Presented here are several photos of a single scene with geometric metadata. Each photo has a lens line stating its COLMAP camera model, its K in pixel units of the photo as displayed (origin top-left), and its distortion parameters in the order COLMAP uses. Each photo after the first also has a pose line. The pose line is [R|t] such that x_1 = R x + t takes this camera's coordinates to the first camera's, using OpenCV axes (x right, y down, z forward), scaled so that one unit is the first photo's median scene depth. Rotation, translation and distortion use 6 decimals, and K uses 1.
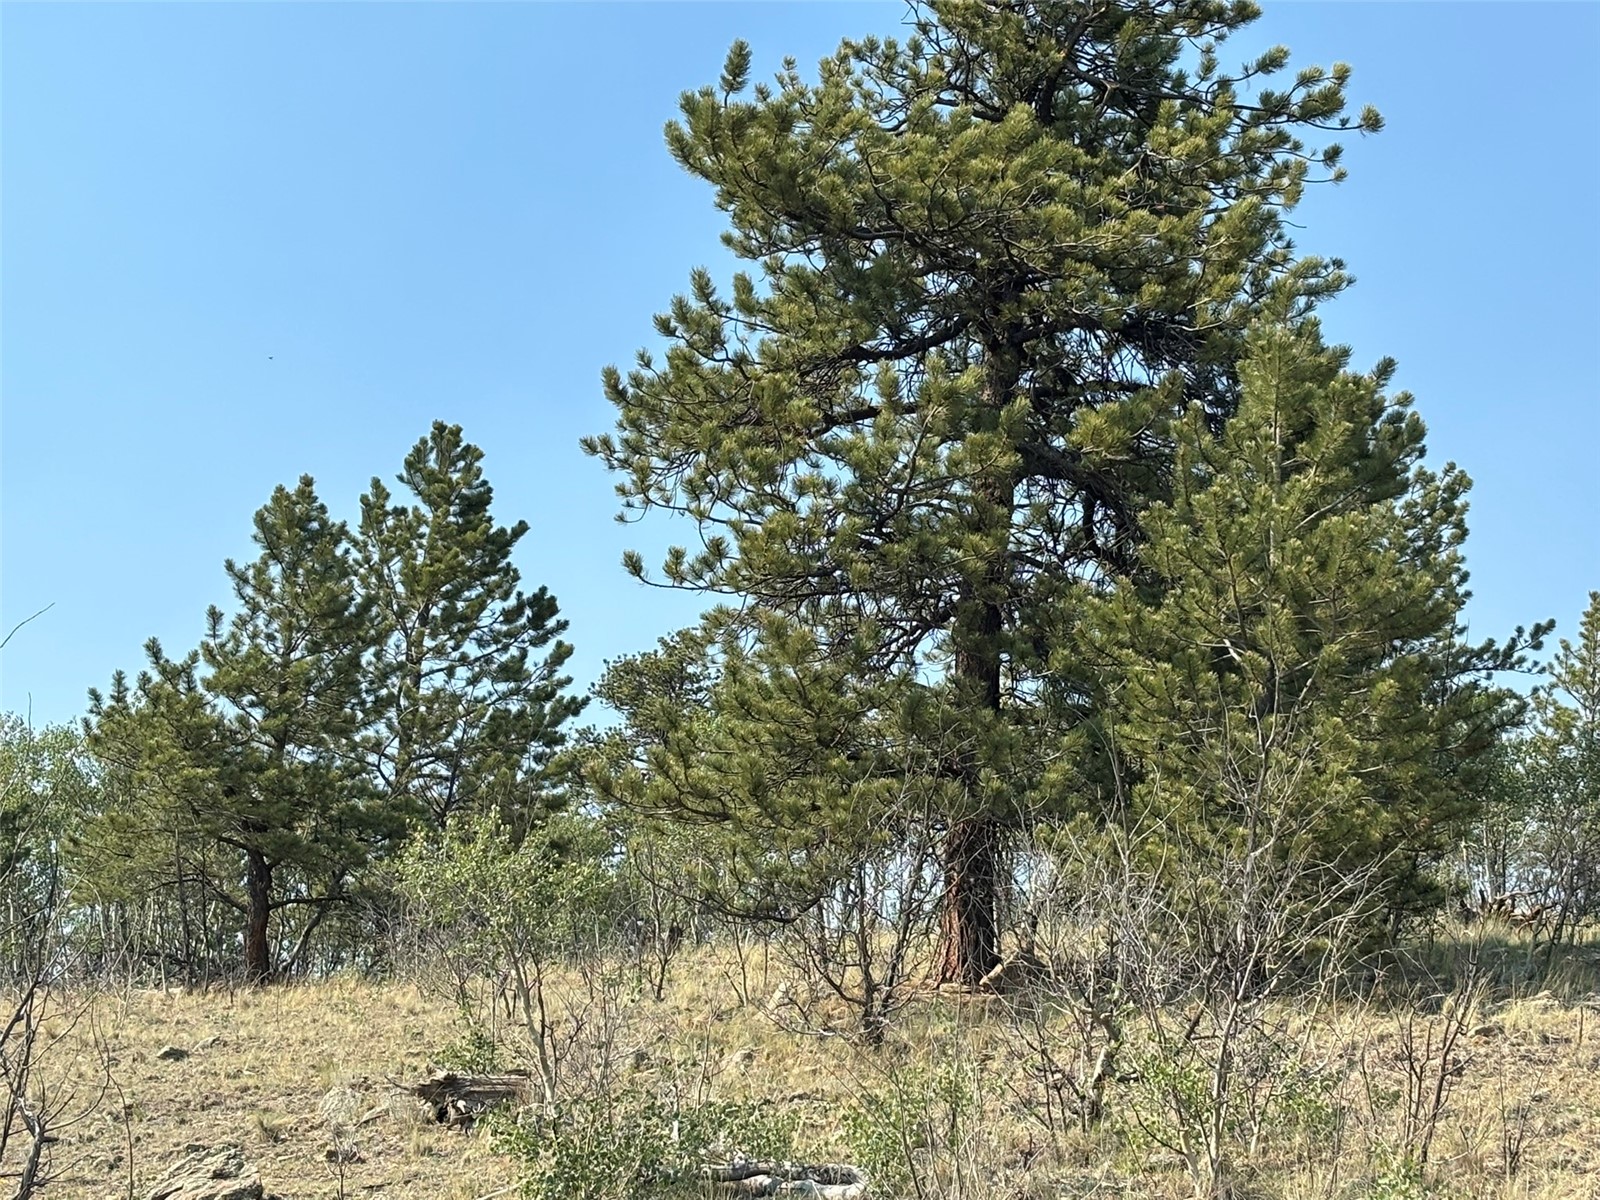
lens RADIAL K [[3159.2, 0, 820.1], [0, 3159.2, 561.9], [0, 0, 1]] dist [0.137523, 0.000000]
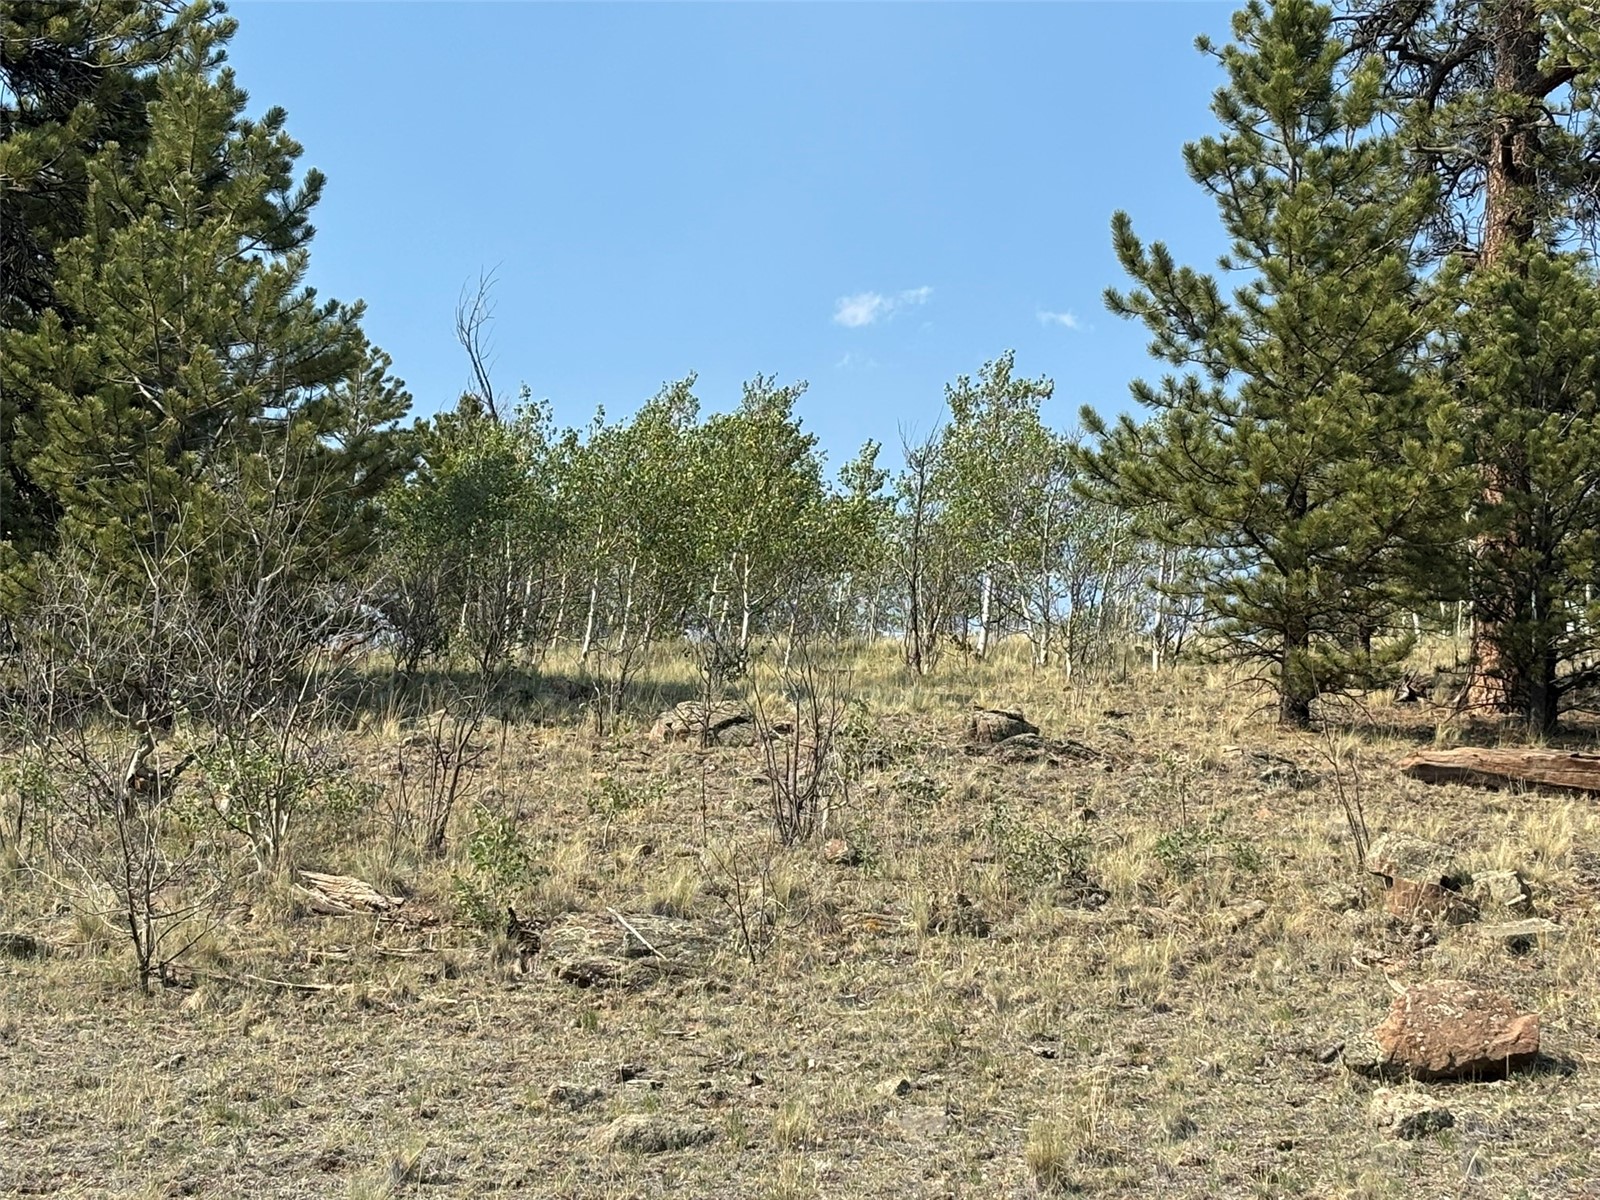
lens RADIAL K [[3427.4, 0, 830.7], [0, 3427.4, 541.9], [0, 0, 1]] dist [0.198692, 0.000000]
pose [[0.921160, 0.020036, 0.388667, -0.100308], [-0.049282, 0.996640, 0.065422, -0.006644], [-0.386051, -0.079418, 0.919053, -0.124649]]
